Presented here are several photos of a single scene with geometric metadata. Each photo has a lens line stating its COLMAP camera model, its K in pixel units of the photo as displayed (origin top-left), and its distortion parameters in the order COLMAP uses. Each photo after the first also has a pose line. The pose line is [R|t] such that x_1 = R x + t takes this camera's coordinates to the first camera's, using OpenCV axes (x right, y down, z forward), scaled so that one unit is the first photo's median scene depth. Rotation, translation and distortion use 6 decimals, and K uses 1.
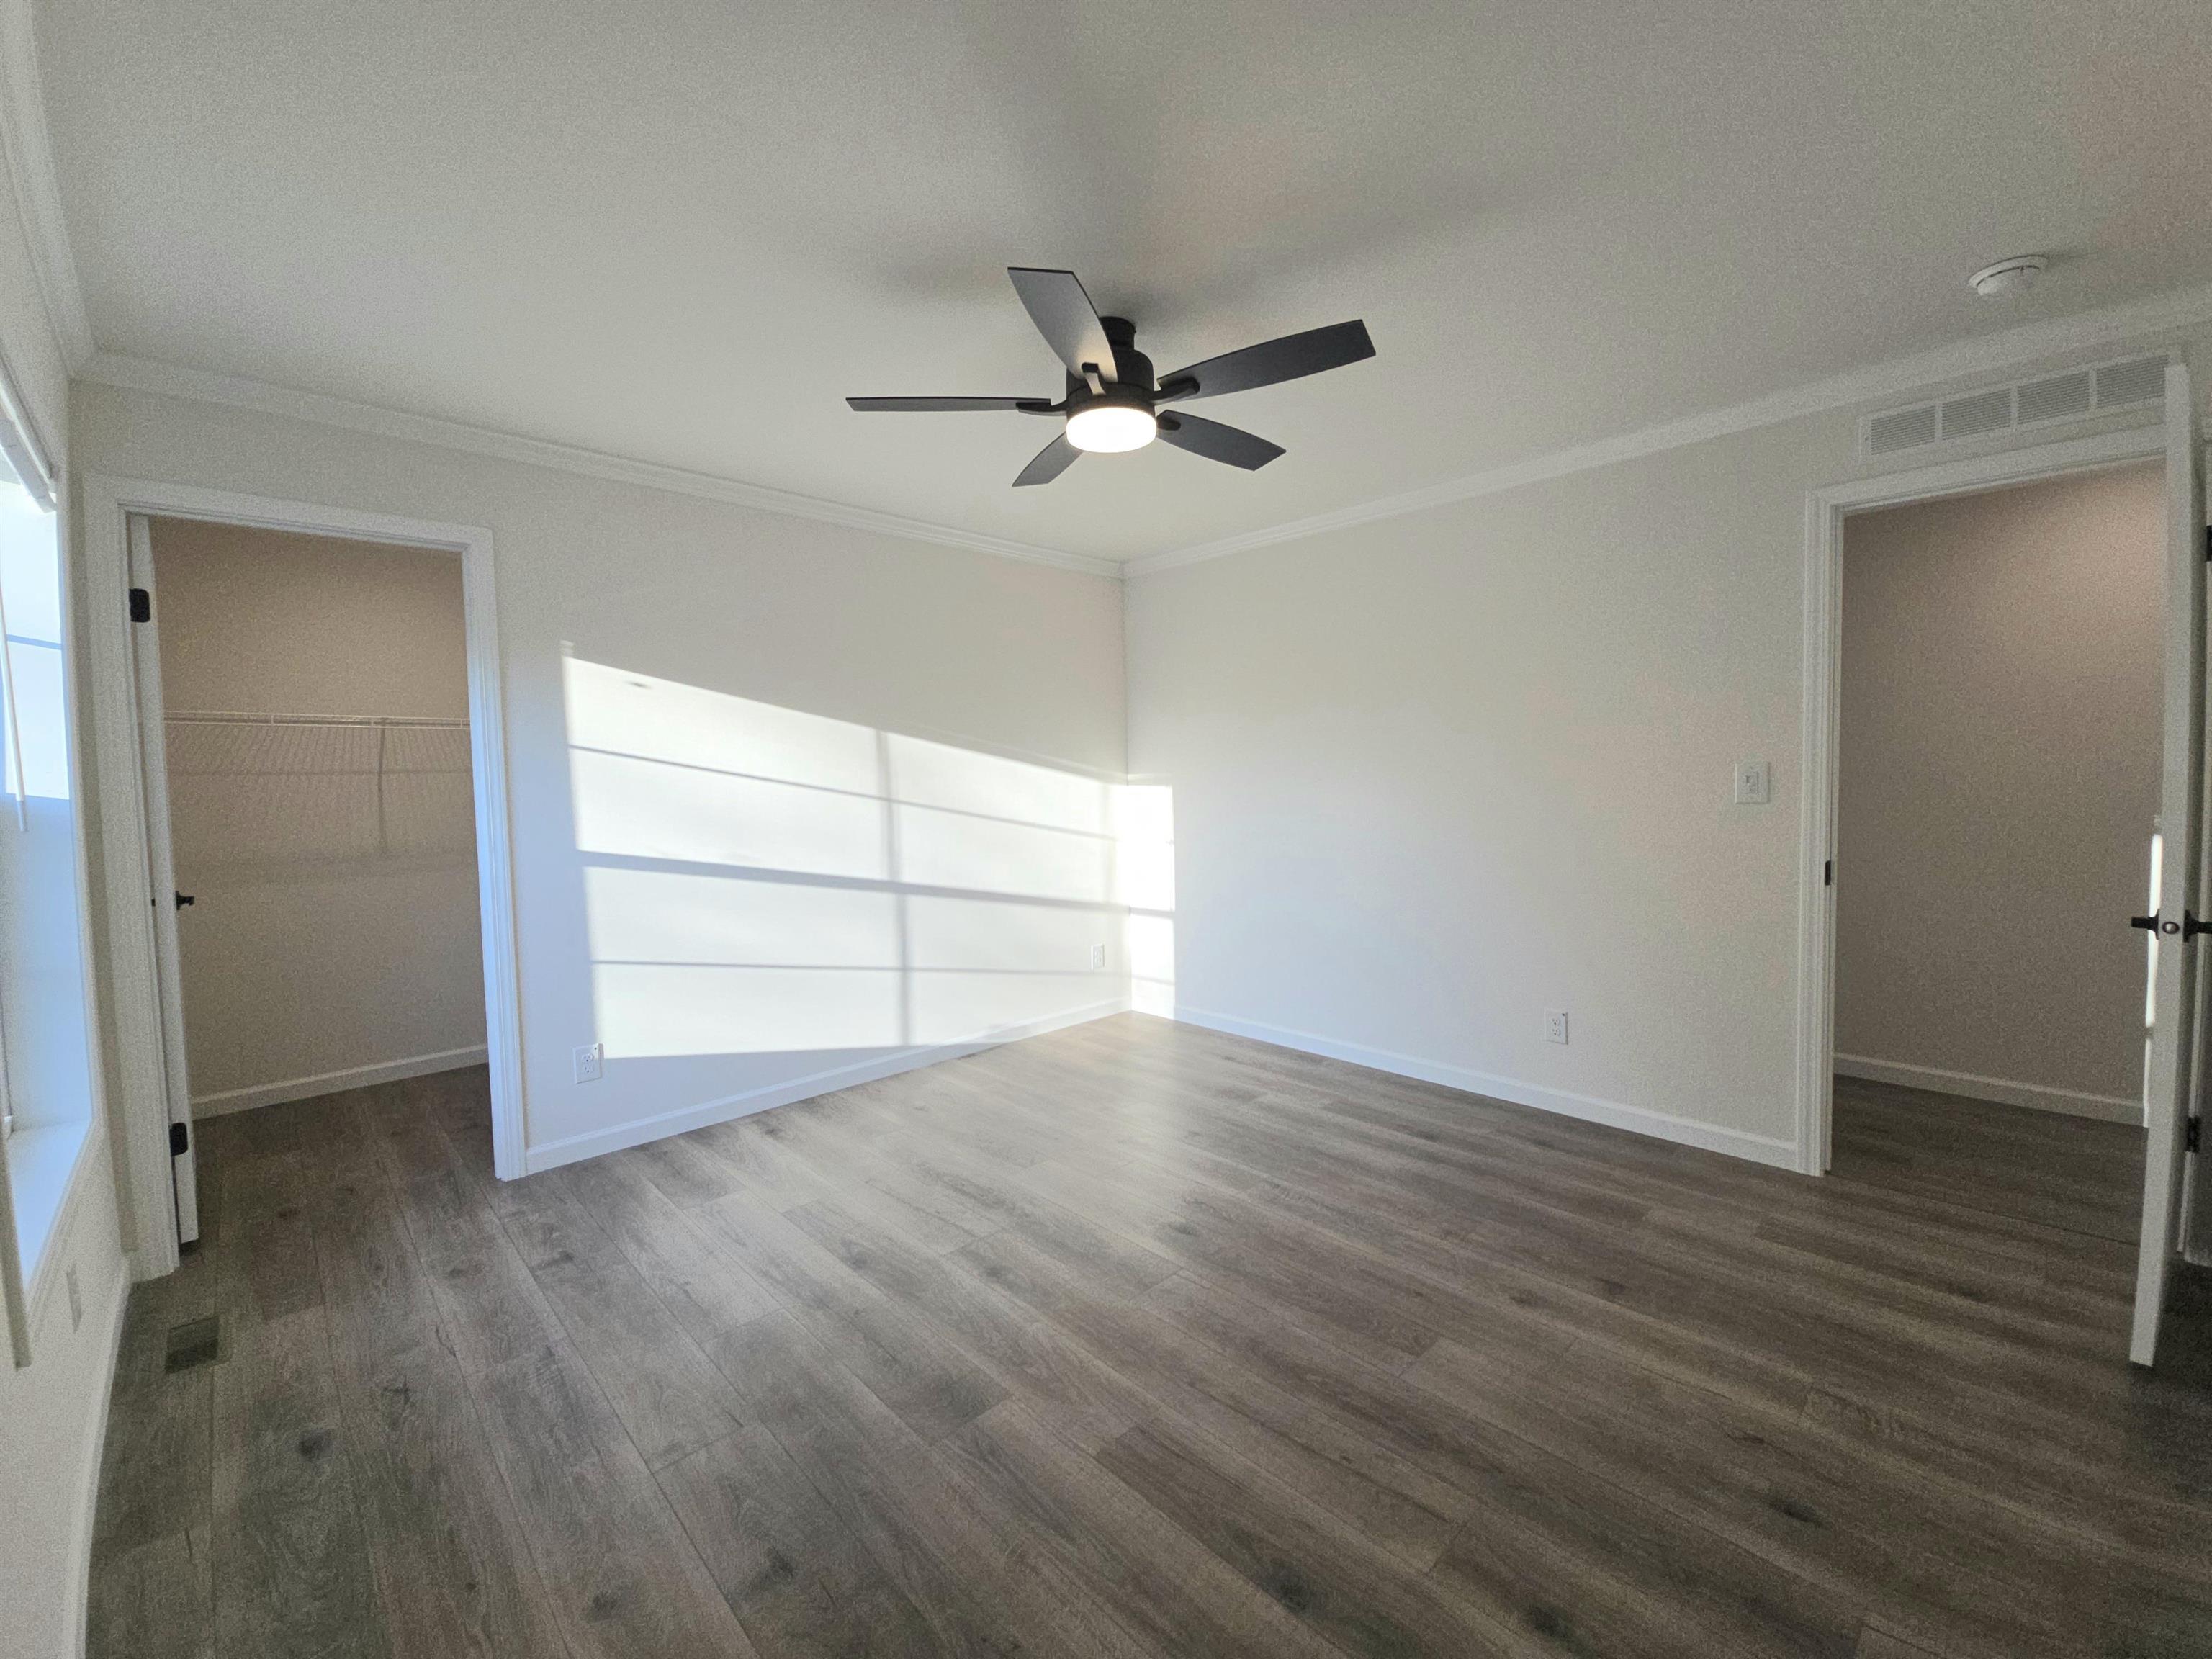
lens RADIAL K [[905.4, 0, 1100.1], [0, 905.4, 827.5], [0, 0, 1]] dist [0.001700, 0.000356]
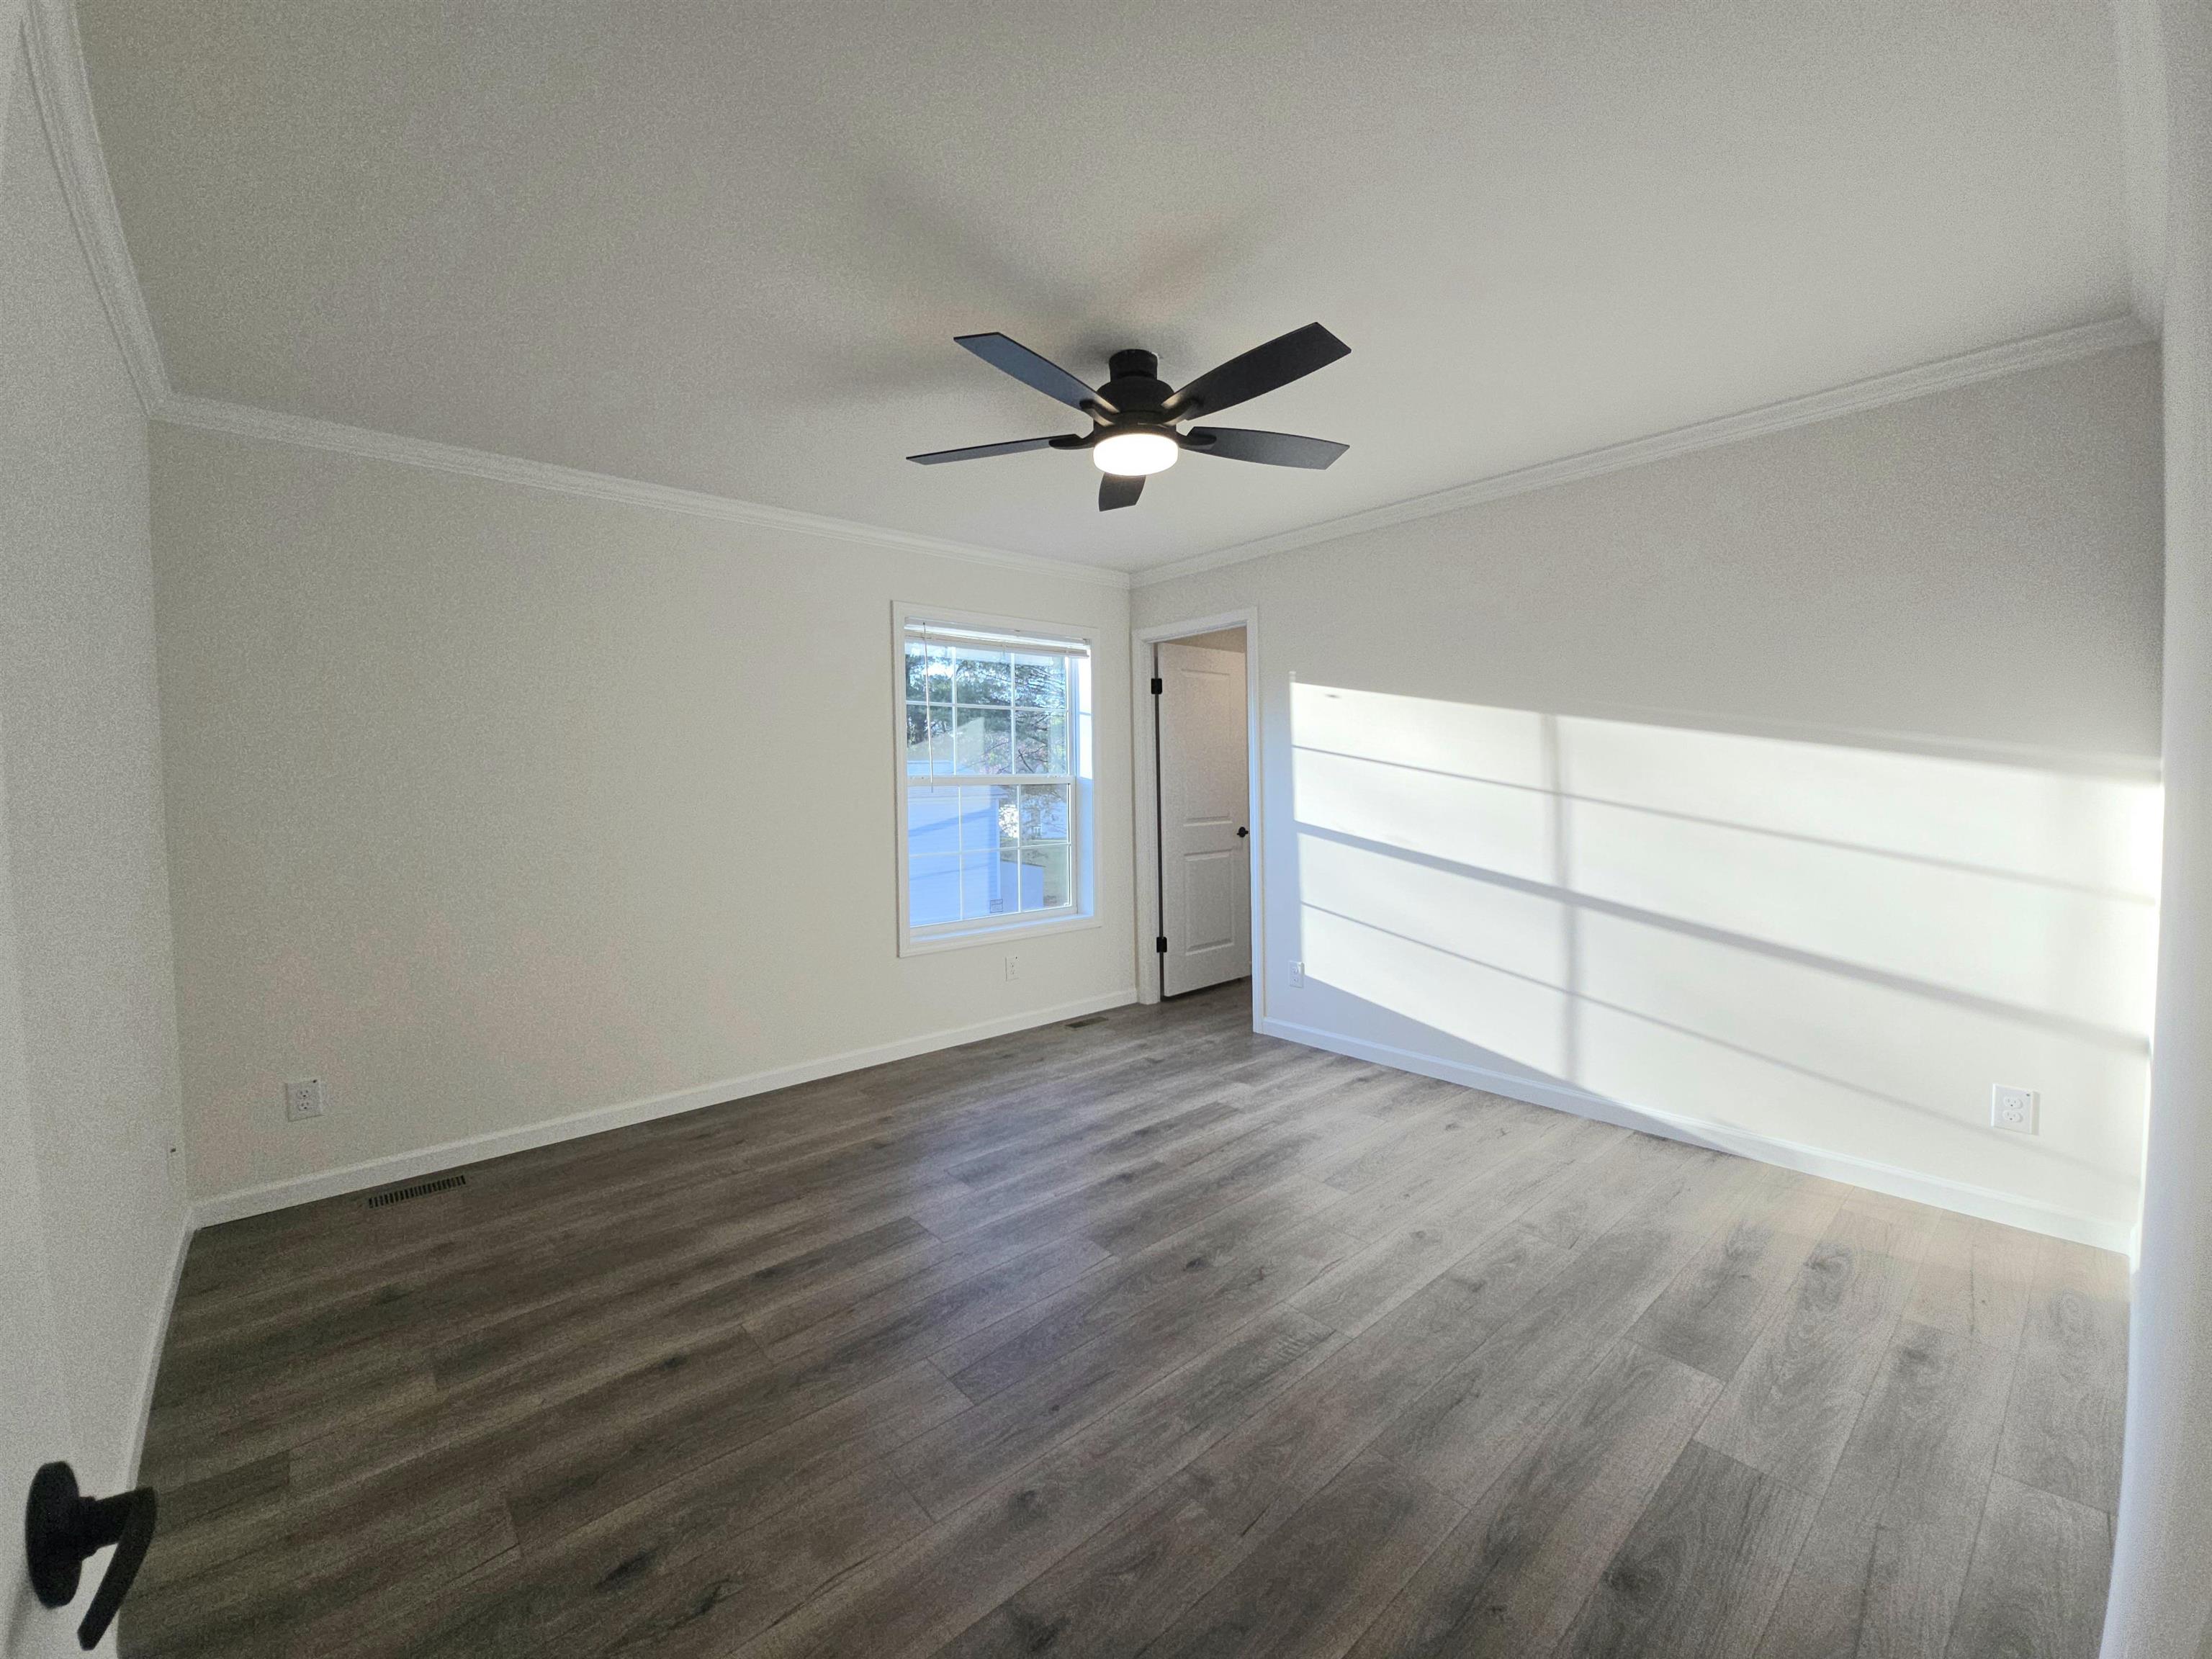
lens RADIAL K [[905.4, 0, 1100.1], [0, 905.4, 824.9], [0, 0, 1]] dist [0.001700, 0.000356]
pose [[-0.049251, 0.072559, -0.996147, 0.797202], [-0.038416, 0.996482, 0.074483, -0.058499], [0.998047, 0.041936, -0.046291, 0.737786]]
